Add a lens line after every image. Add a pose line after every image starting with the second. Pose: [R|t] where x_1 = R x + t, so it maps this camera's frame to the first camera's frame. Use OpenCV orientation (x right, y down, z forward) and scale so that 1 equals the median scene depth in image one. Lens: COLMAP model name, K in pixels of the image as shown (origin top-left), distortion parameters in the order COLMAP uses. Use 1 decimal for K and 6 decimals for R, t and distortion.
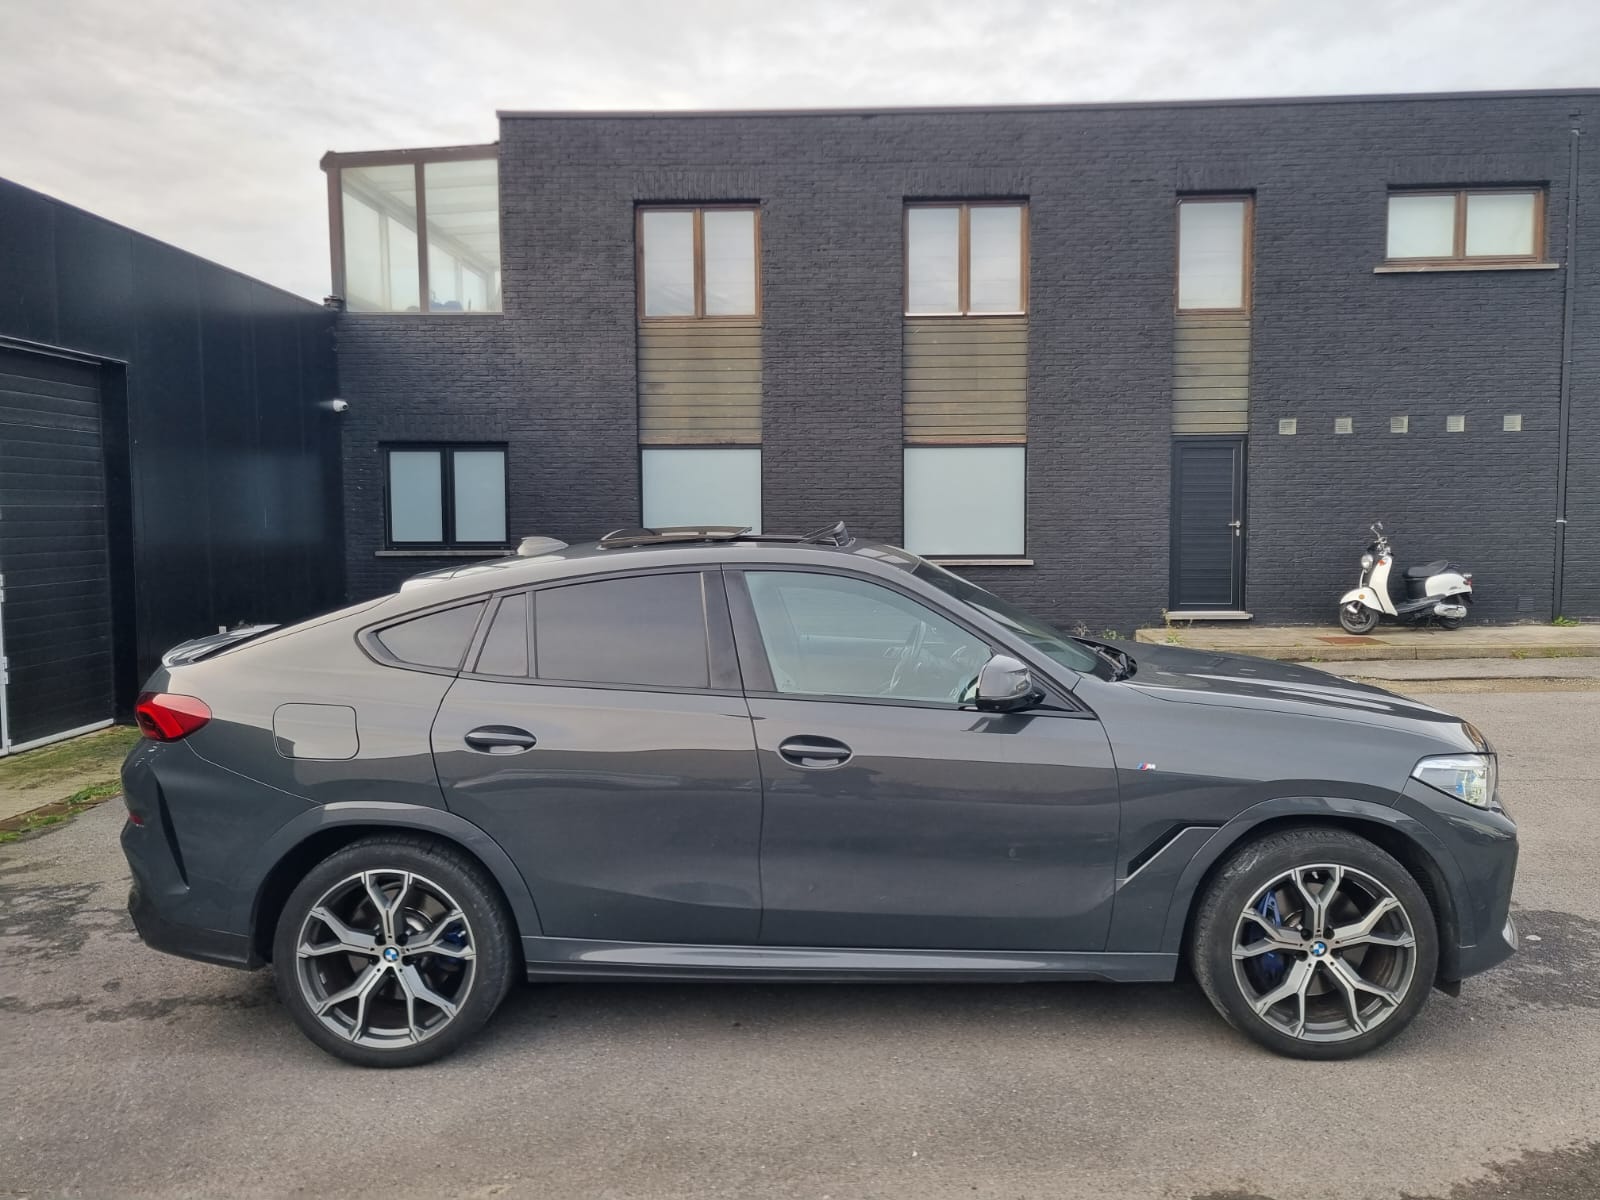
lens RADIAL K [[1186.0, 0, 828.9], [0, 1186.0, 601.7], [0, 0, 1]] dist [0.055549, -0.038385]
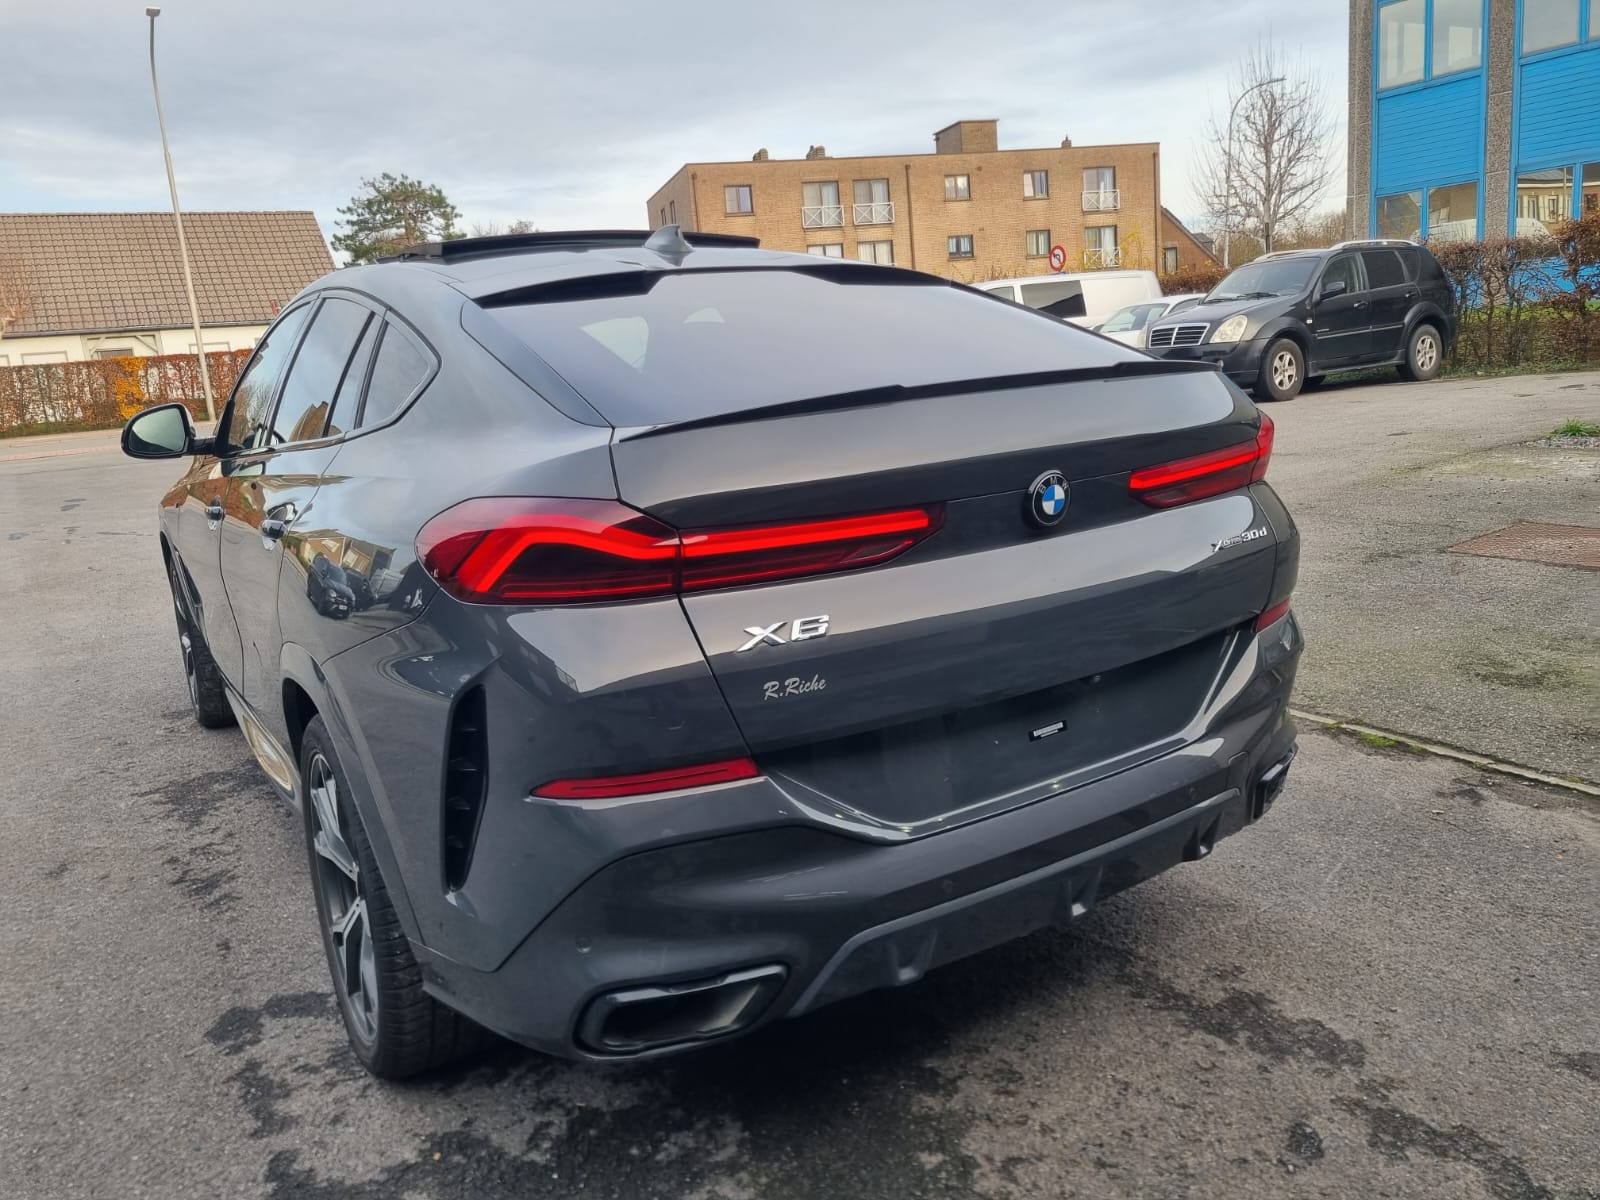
lens RADIAL K [[1183.5, 0, 834.9], [0, 1183.5, 573.5], [0, 0, 1]] dist [0.066362, -0.056497]
pose [[-0.542500, -0.115075, 0.832137, -0.272185], [0.145560, 0.962713, 0.228027, -0.002380], [-0.827349, 0.244831, -0.505522, 0.423845]]
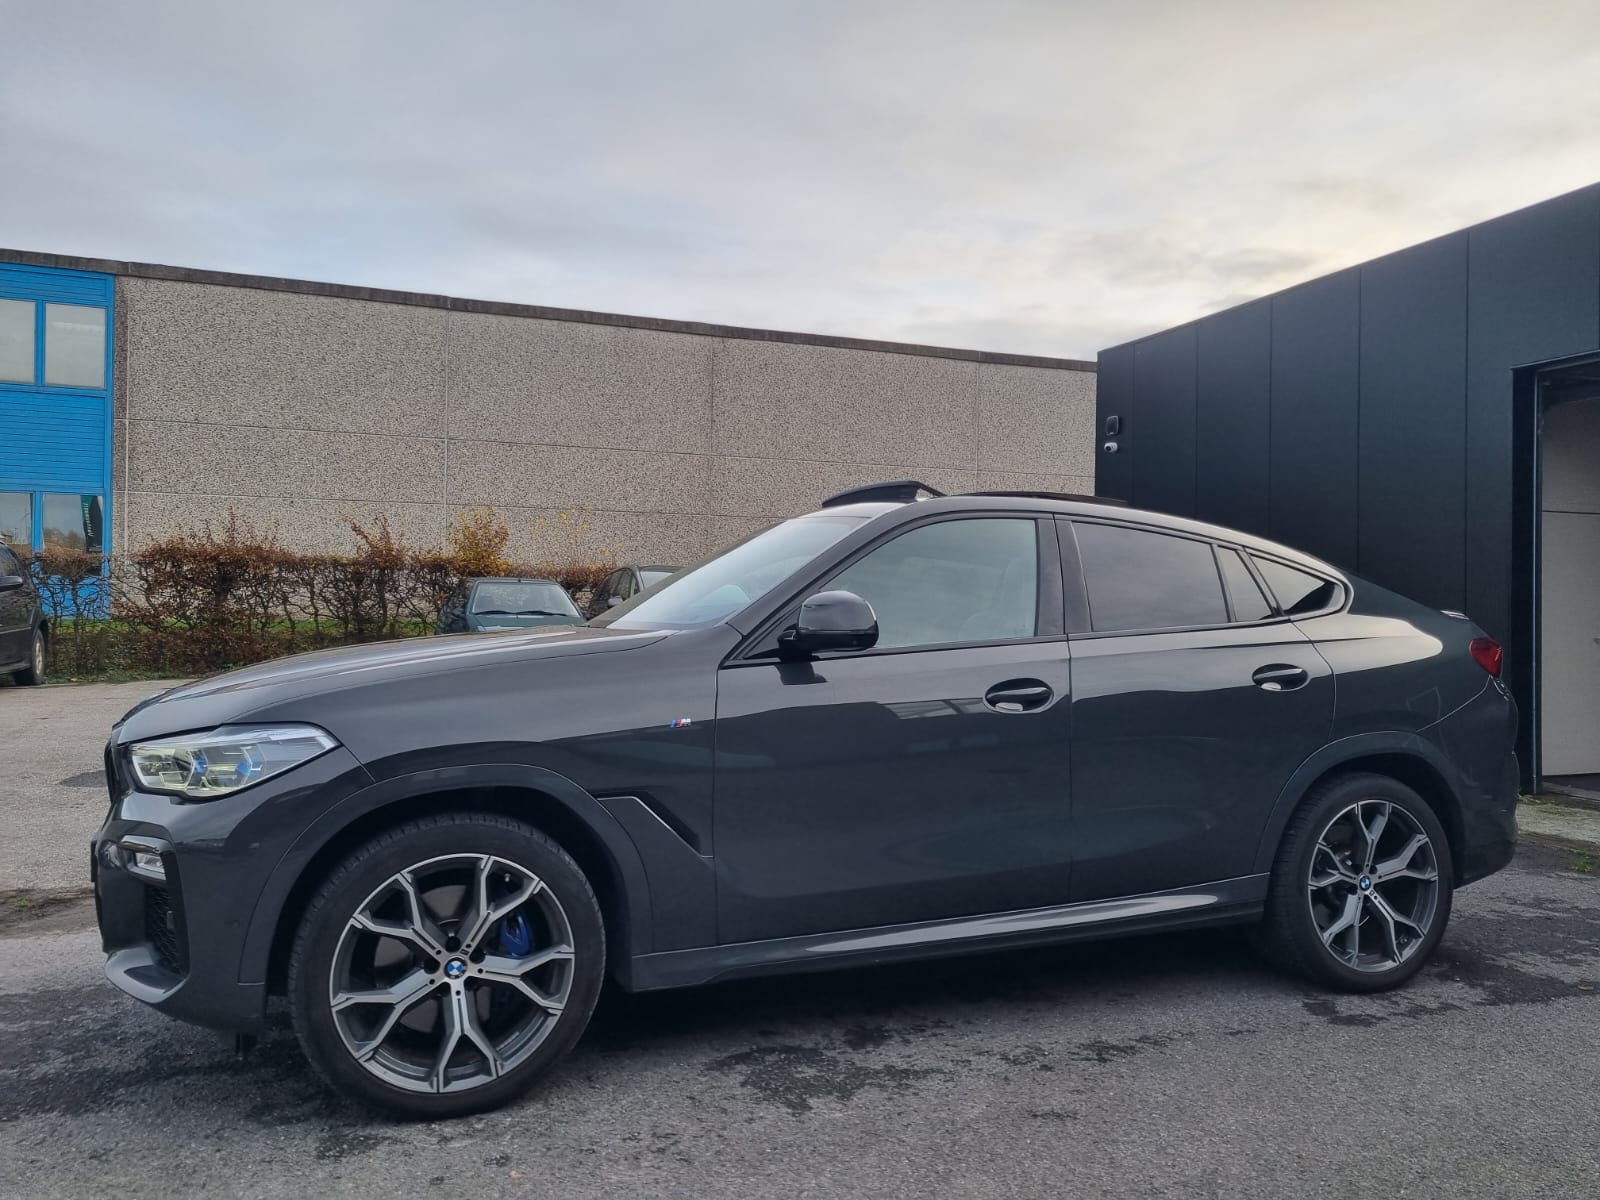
lens RADIAL K [[1177.7, 0, 818.6], [0, 1177.7, 587.1], [0, 0, 1]] dist [0.057951, -0.033248]
pose [[-0.929567, -0.011048, -0.368489, 0.127360], [-0.033651, 0.997921, 0.054970, -0.012420], [0.367115, 0.063499, -0.928006, 0.616808]]
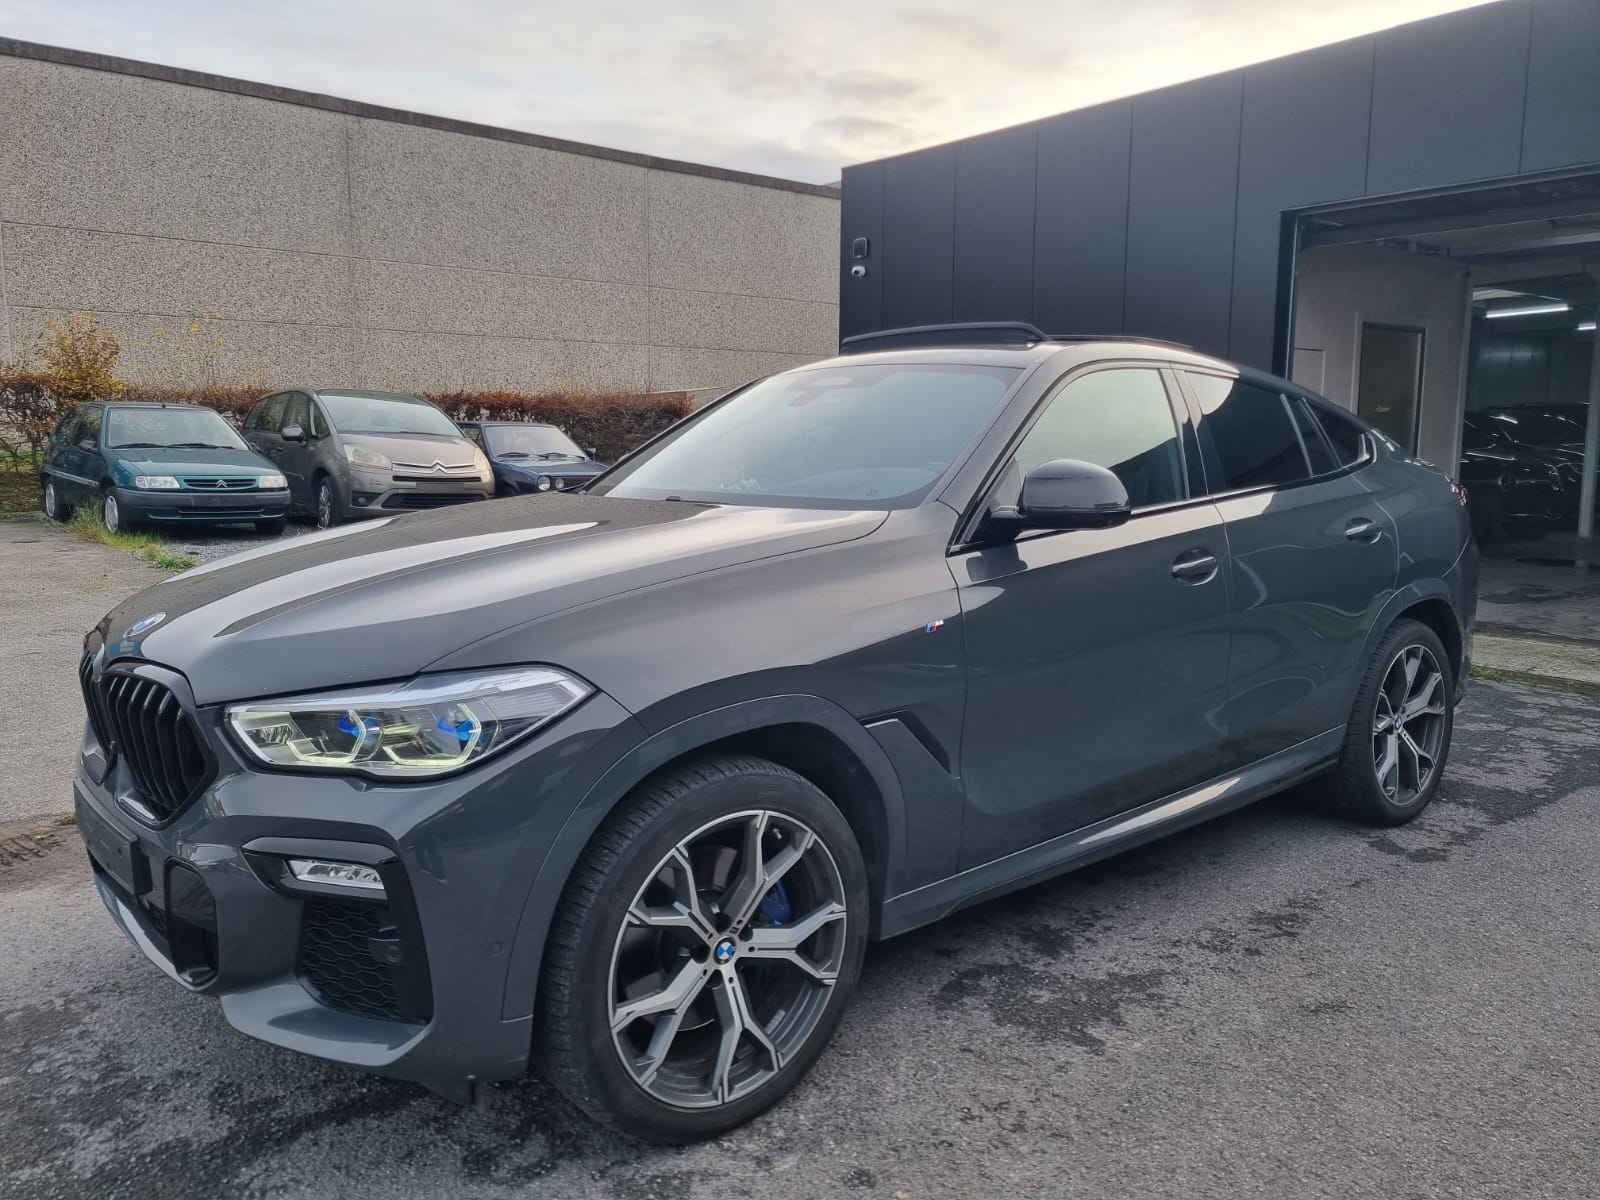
lens RADIAL K [[1180.4, 0, 813.7], [0, 1180.4, 576.9], [0, 0, 1]] dist [0.063670, -0.044698]
pose [[-0.764302, 0.081436, -0.639696, 0.200308], [-0.049443, 0.981673, 0.184046, -0.014263], [0.642960, 0.172295, -0.746268, 0.527355]]
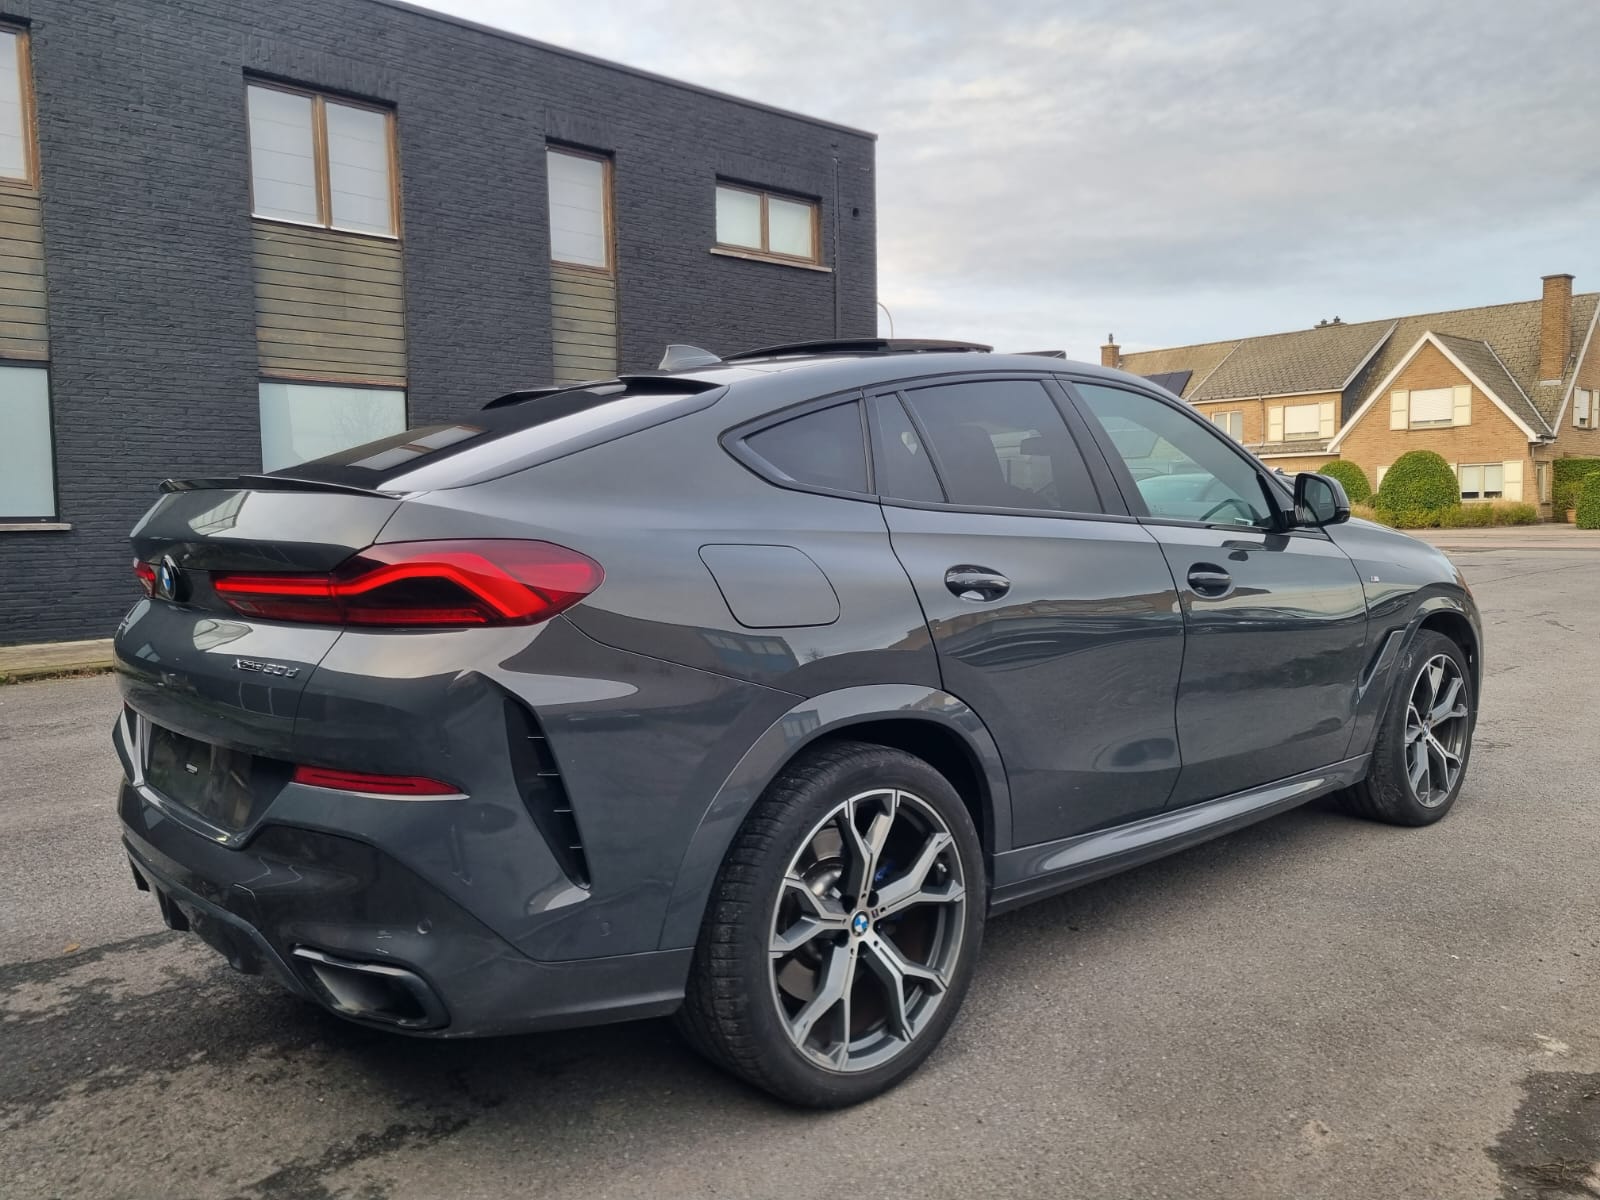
lens RADIAL K [[1186.0, 0, 828.9], [0, 1186.0, 601.7], [0, 0, 1]] dist [0.055549, -0.038385]
pose [[0.729757, -0.055884, 0.681419, -0.221146], [0.059837, 0.998050, 0.017770, 0.028979], [-0.681084, 0.027806, 0.731678, 0.144705]]
